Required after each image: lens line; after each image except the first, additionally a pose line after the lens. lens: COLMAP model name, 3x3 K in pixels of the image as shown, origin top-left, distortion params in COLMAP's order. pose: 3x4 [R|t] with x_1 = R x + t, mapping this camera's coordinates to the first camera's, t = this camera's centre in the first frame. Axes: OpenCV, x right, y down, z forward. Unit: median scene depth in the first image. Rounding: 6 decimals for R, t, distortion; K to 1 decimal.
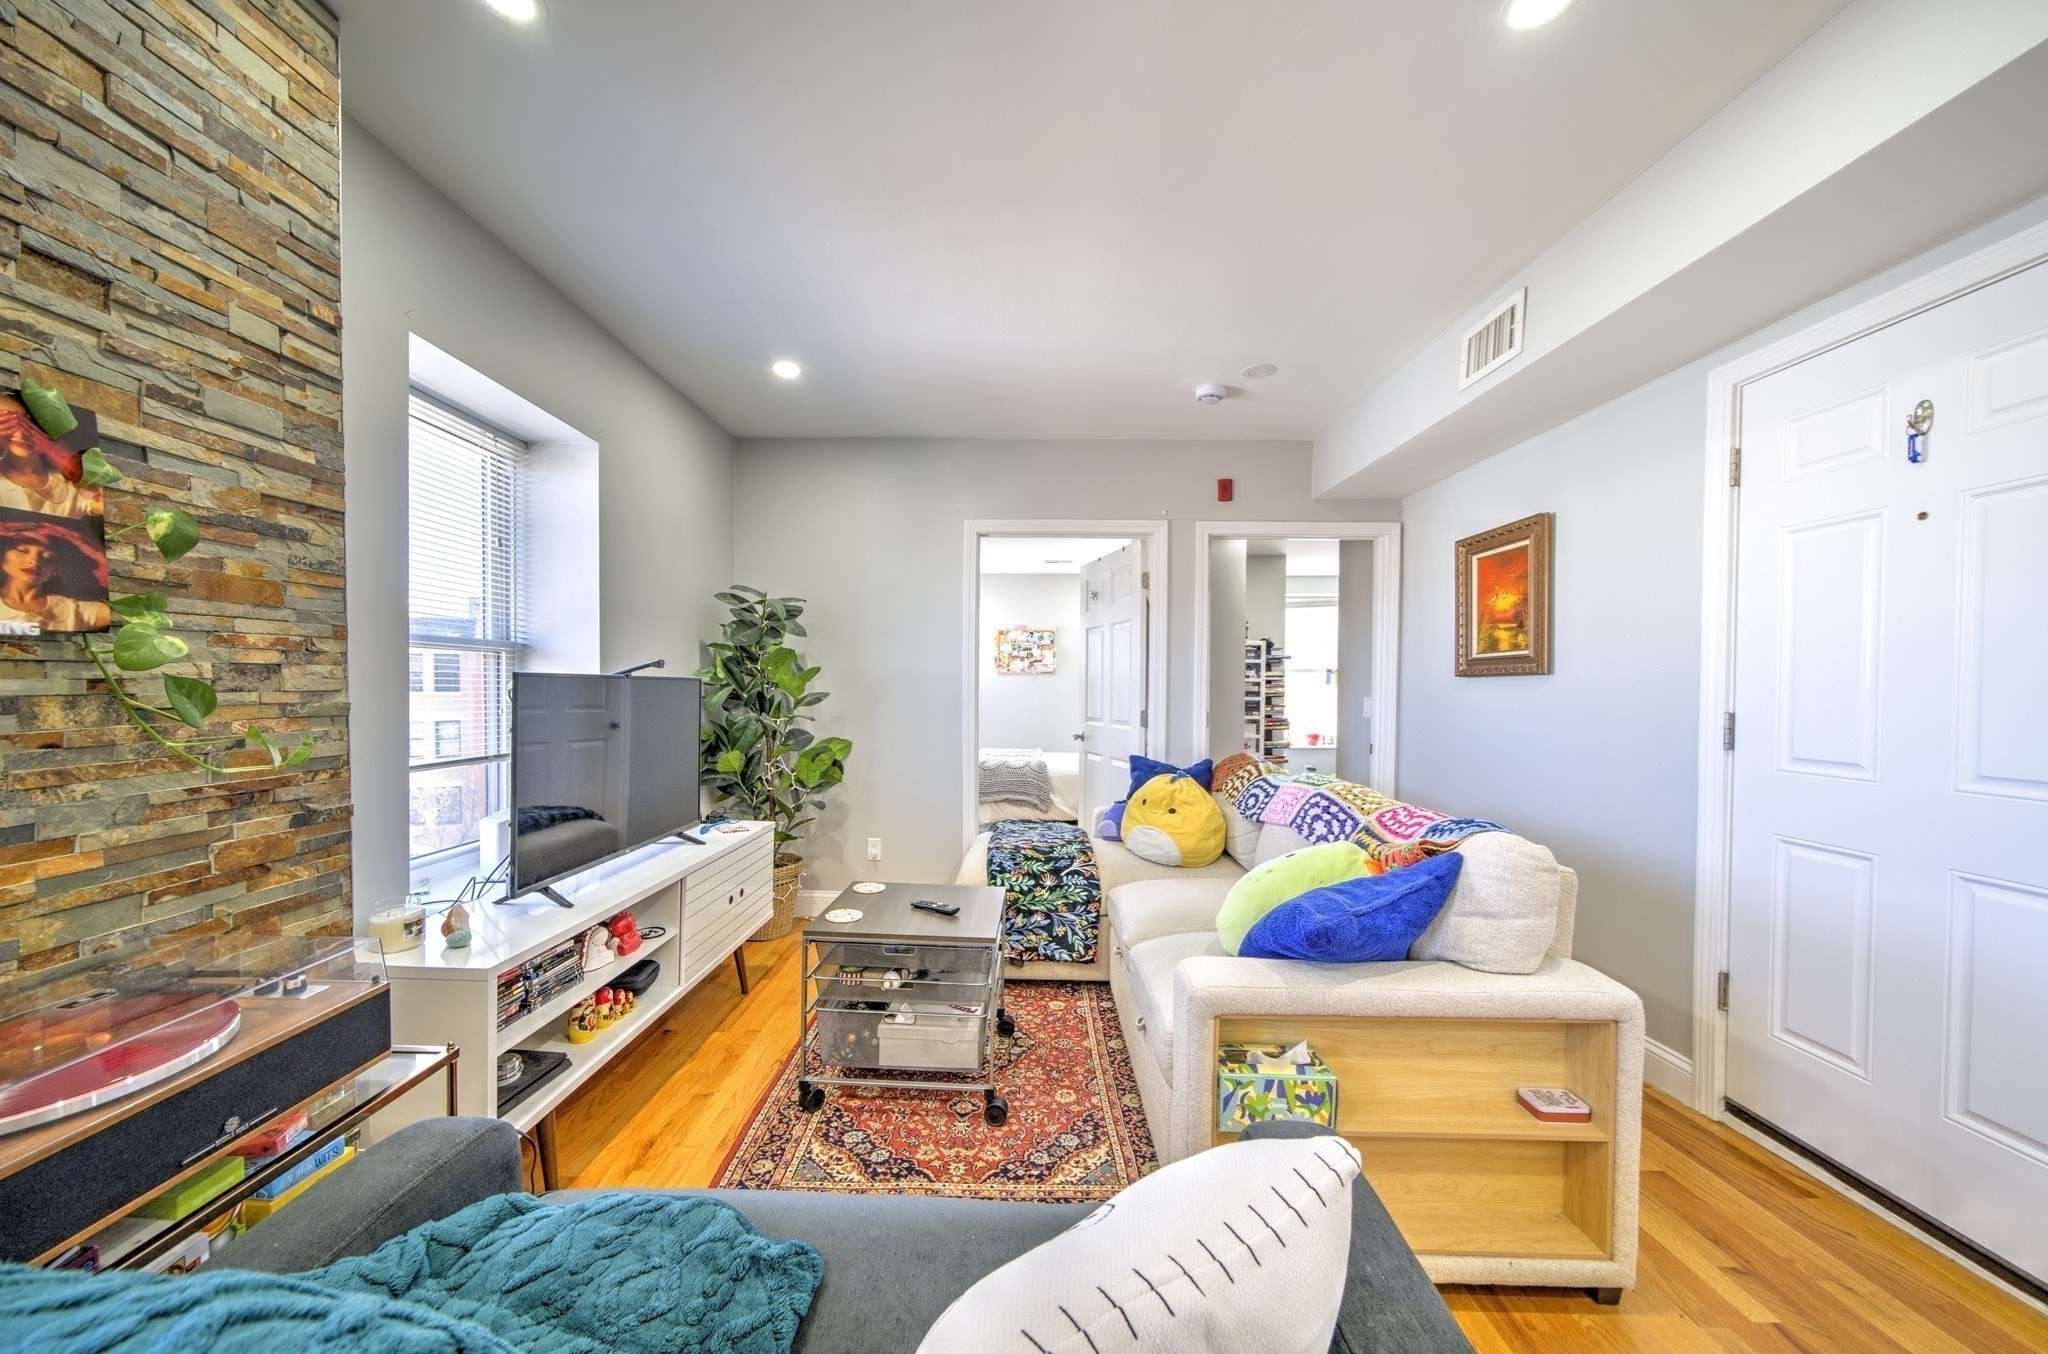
lens RADIAL K [[694.7, 0, 1015.7], [0, 694.7, 698.1], [0, 0, 1]] dist [-0.000124, 0.003386]
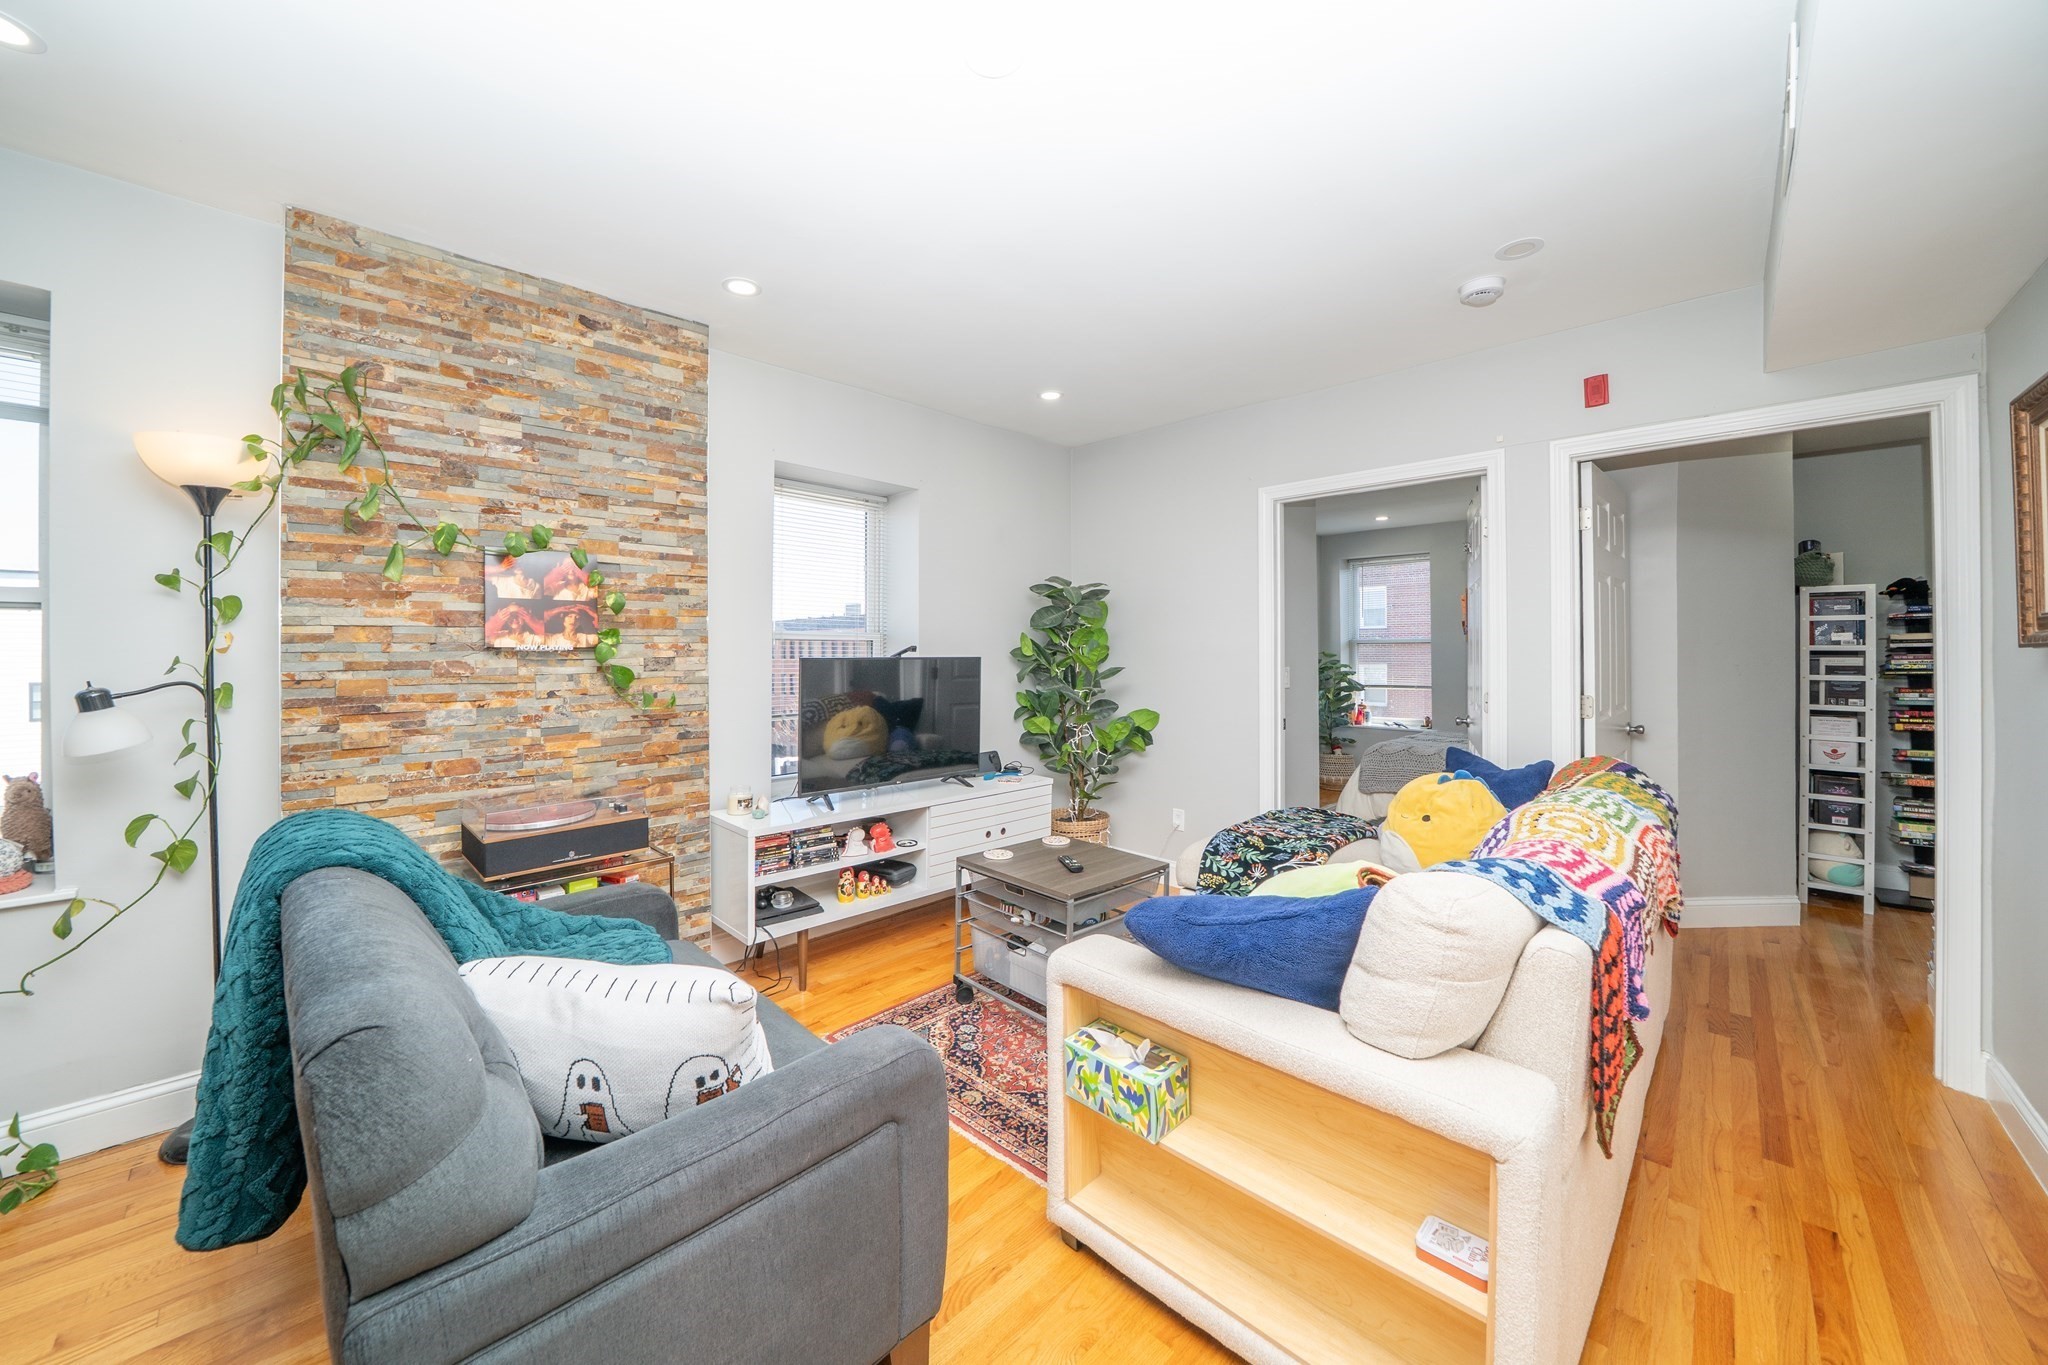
lens RADIAL K [[731.0, 0, 1014.0], [0, 731.0, 645.9], [0, 0, 1]] dist [-0.015124, -0.000039]
pose [[0.722501, -0.018491, -0.691123, 1.031890], [-0.001414, 0.999601, -0.028223, -0.021302], [0.691369, 0.021368, 0.722186, 0.145381]]
